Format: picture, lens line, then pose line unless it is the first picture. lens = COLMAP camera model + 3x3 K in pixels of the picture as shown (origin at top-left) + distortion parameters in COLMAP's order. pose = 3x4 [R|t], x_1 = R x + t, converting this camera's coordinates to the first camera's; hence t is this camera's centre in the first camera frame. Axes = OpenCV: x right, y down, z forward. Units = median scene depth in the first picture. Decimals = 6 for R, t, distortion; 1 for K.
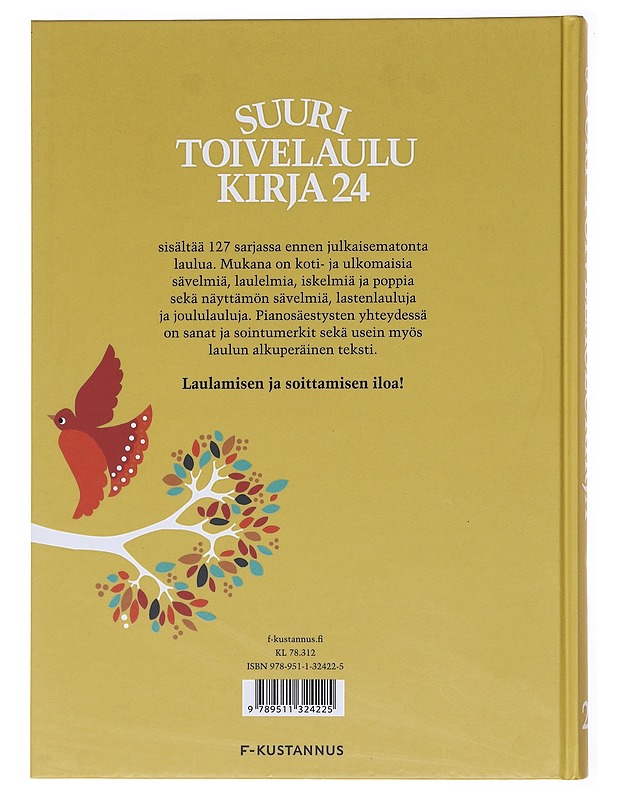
lens RADIAL K [[2307.1, 0, 304.4], [0, 2307.1, 401.3], [0, 0, 1]] dist [0.699624, 0.000000]
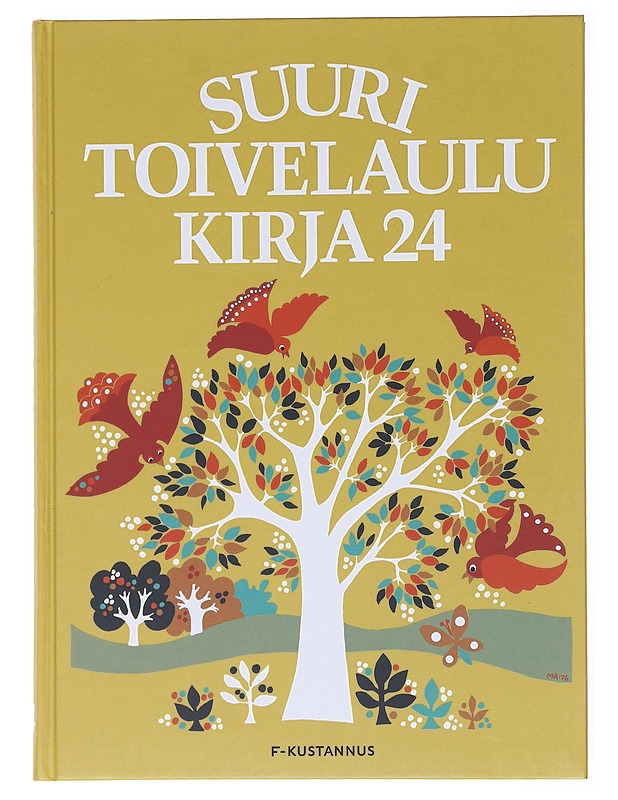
lens RADIAL K [[2307.1, 0, 309.4], [0, 2307.1, 384.3], [0, 0, 1]] dist [0.699624, 0.000000]
pose [[0.999981, -0.005990, -0.001222, -0.005289], [0.005951, 0.999539, -0.029787, -0.044044], [0.001400, 0.029779, 0.999556, 0.489201]]
